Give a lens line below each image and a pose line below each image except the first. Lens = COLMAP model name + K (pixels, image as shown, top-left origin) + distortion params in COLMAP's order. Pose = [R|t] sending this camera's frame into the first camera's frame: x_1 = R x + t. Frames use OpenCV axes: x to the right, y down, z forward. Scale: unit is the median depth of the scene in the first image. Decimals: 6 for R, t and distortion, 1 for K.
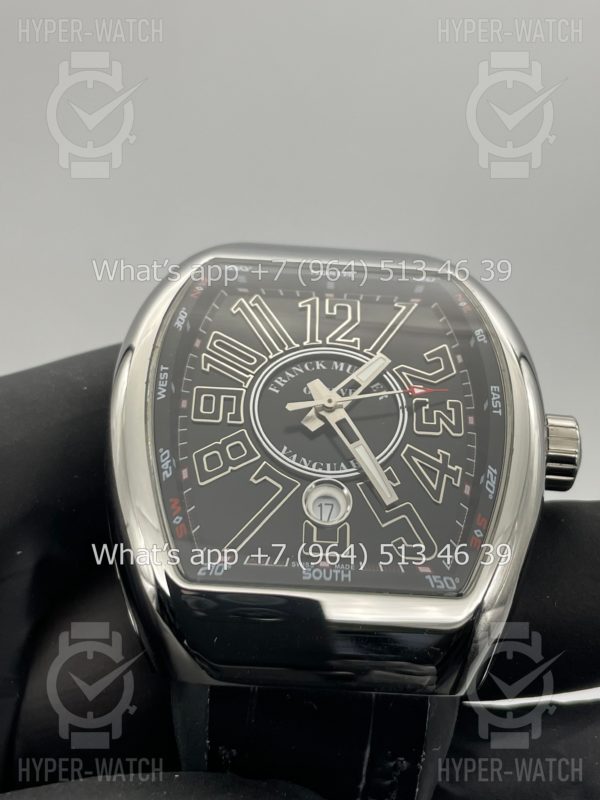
lens RADIAL K [[1252.3, 0, 300.0], [0, 1252.3, 400.0], [0, 0, 1]] dist [0.127388, -0.098657]
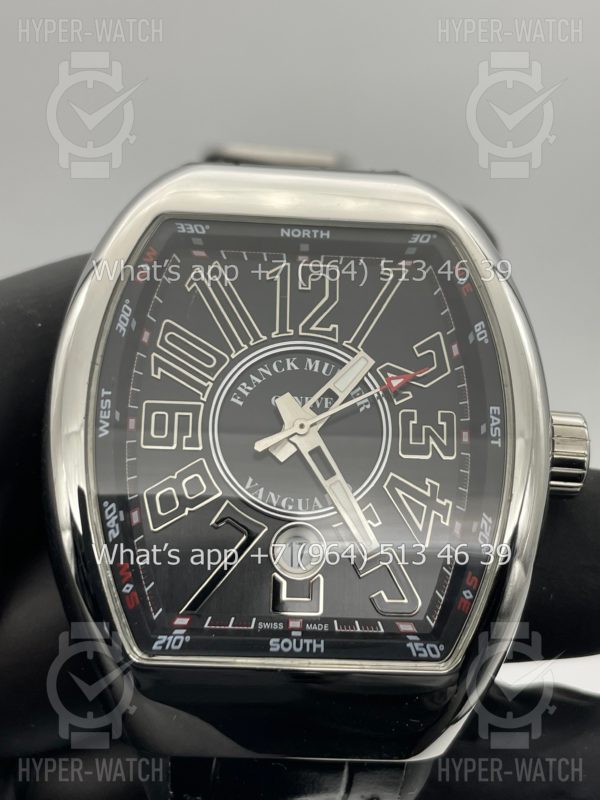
lens RADIAL K [[1252.3, 0, 300.0], [0, 1252.3, 400.0], [0, 0, 1]] dist [0.127388, -0.098657]
pose [[0.999958, -0.003572, 0.008486, 0.015219], [0.000393, 0.937398, 0.348261, -0.312348], [-0.009199, -0.348243, 0.937359, 0.200807]]
